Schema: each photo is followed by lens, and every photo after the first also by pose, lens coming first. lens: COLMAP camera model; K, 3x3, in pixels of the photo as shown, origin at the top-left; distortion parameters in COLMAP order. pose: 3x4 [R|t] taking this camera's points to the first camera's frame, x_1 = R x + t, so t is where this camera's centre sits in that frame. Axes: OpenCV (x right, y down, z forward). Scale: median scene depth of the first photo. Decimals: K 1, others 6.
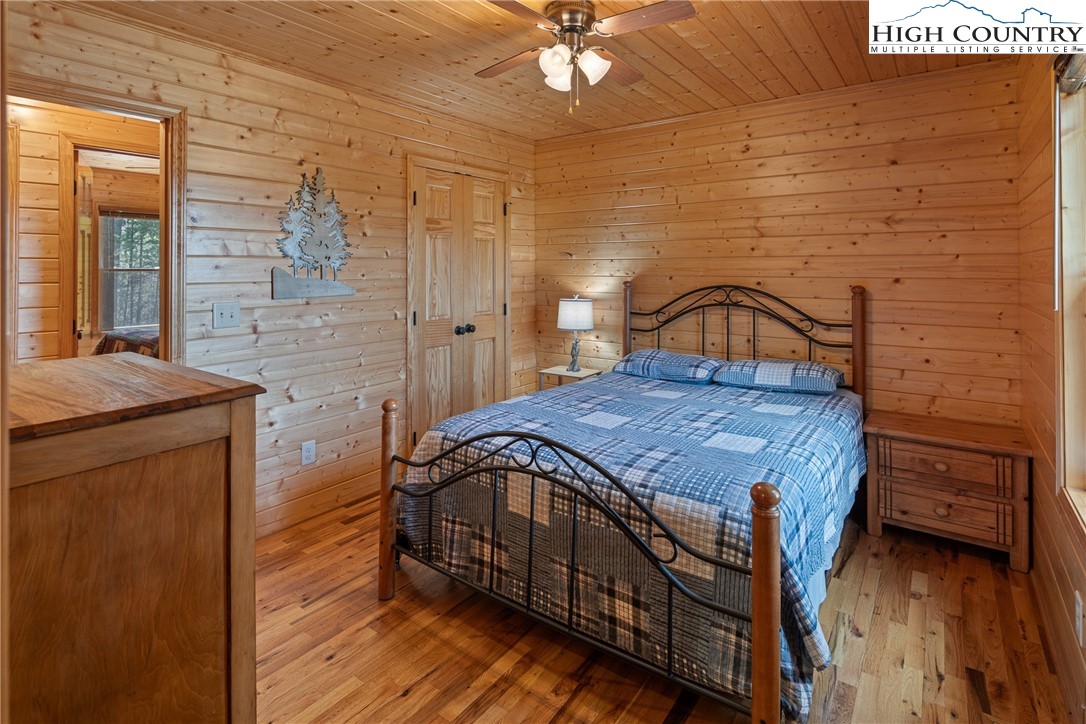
lens RADIAL K [[537.5, 0, 548.8], [0, 537.5, 350.6], [0, 0, 1]] dist [0.002292, -0.001060]
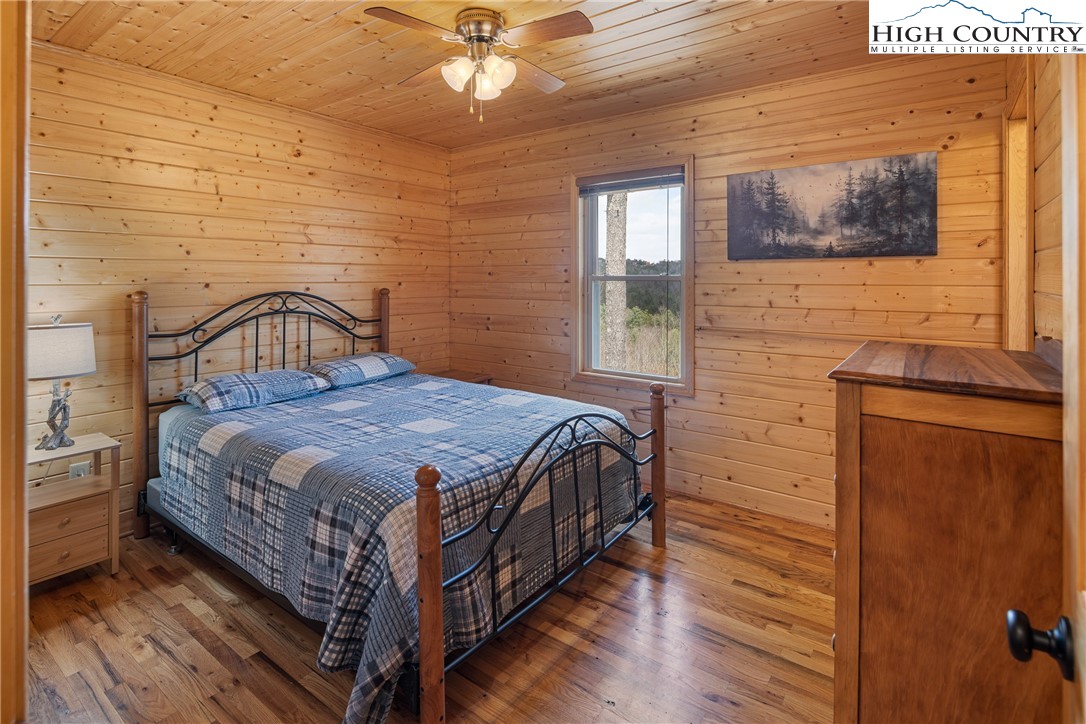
lens RADIAL K [[532.3, 0, 527.5], [0, 532.3, 365.0], [0, 0, 1]] dist [0.002021, 0.000132]
pose [[0.021282, -0.160210, 0.986854, -0.679566], [0.151063, 0.976260, 0.155232, -0.084545], [-0.988295, 0.145773, 0.044978, 0.611023]]
